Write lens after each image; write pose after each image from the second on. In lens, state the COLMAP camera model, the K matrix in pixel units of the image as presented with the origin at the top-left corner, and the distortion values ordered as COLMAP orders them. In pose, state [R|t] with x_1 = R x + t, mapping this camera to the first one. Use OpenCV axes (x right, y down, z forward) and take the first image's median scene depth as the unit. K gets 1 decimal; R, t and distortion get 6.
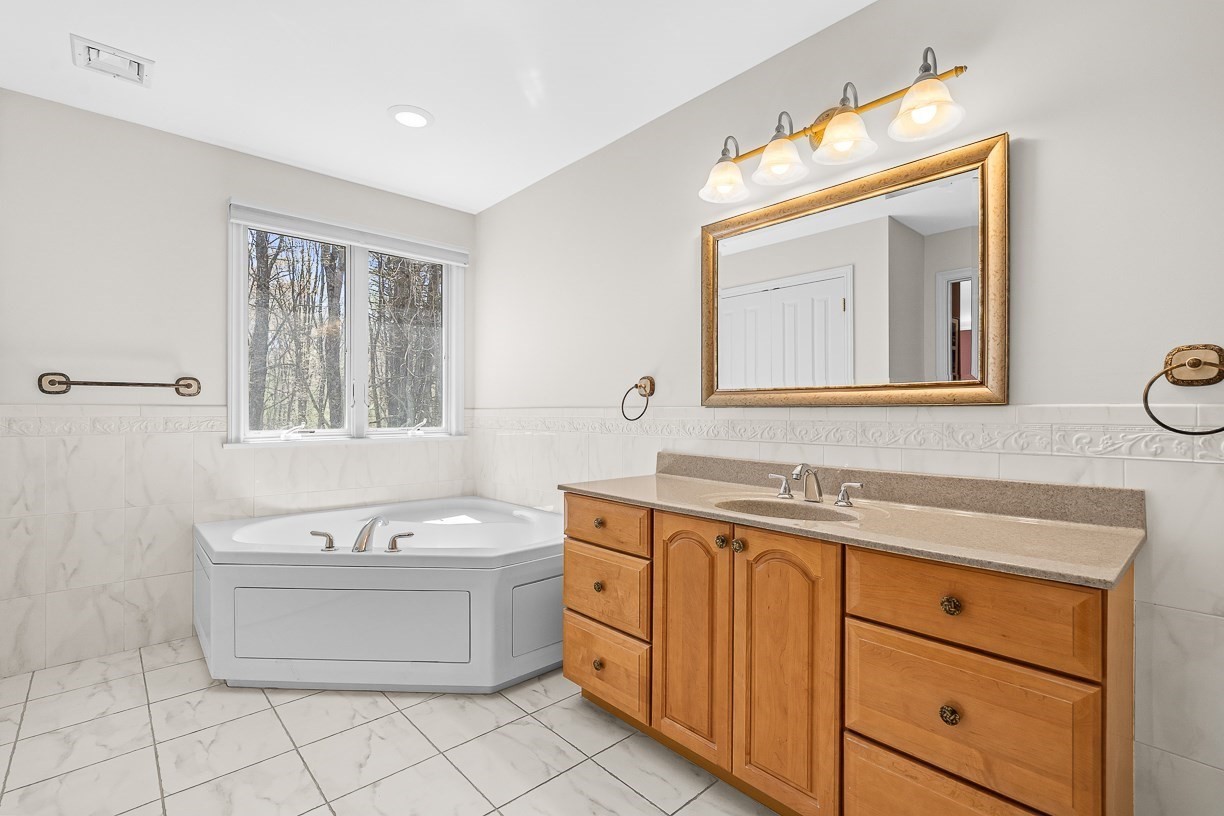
lens RADIAL K [[559.4, 0, 613.1], [0, 559.4, 407.8], [0, 0, 1]] dist [0.000888, 0.000949]
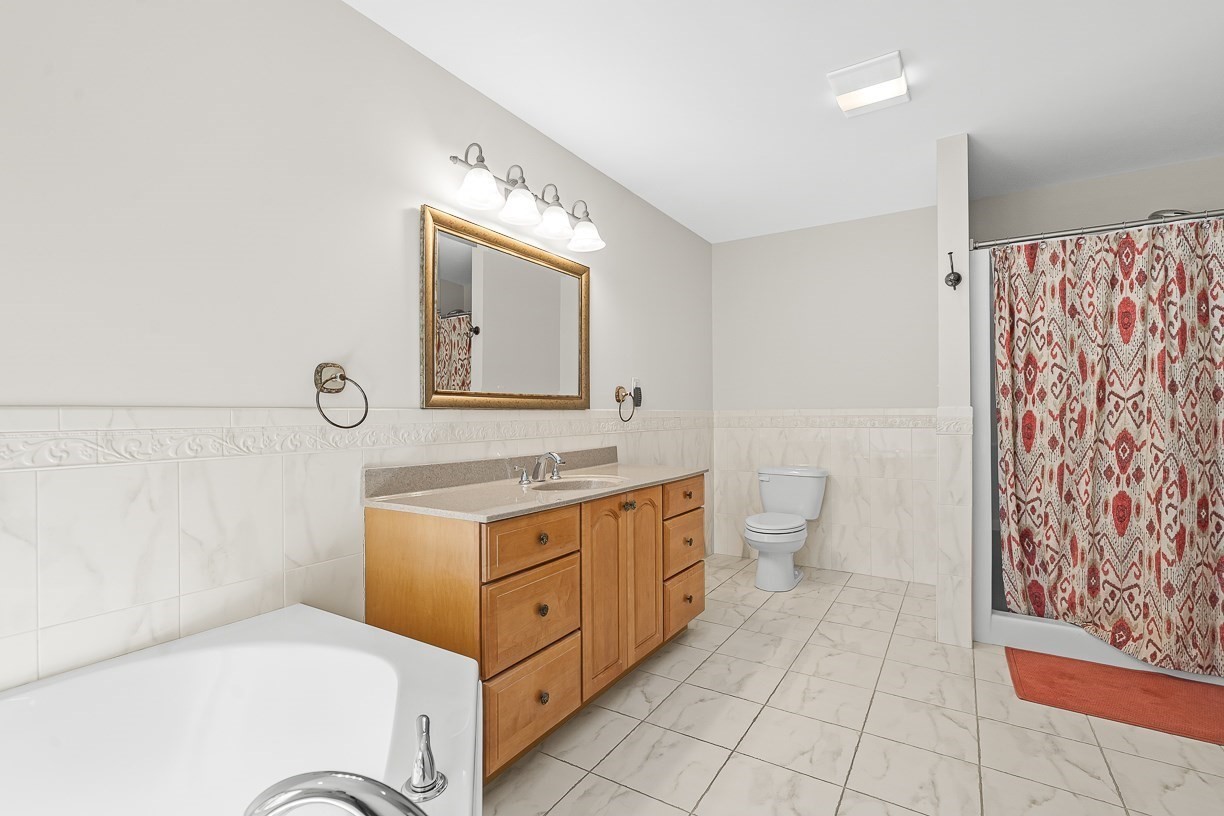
lens RADIAL K [[559.4, 0, 612.6], [0, 559.4, 411.1], [0, 0, 1]] dist [0.000888, 0.000949]
pose [[-0.271732, 0.005587, 0.962357, -0.836051], [0.001072, 0.999984, -0.005503, 0.007721], [-0.962372, -0.000464, -0.271733, 1.039978]]
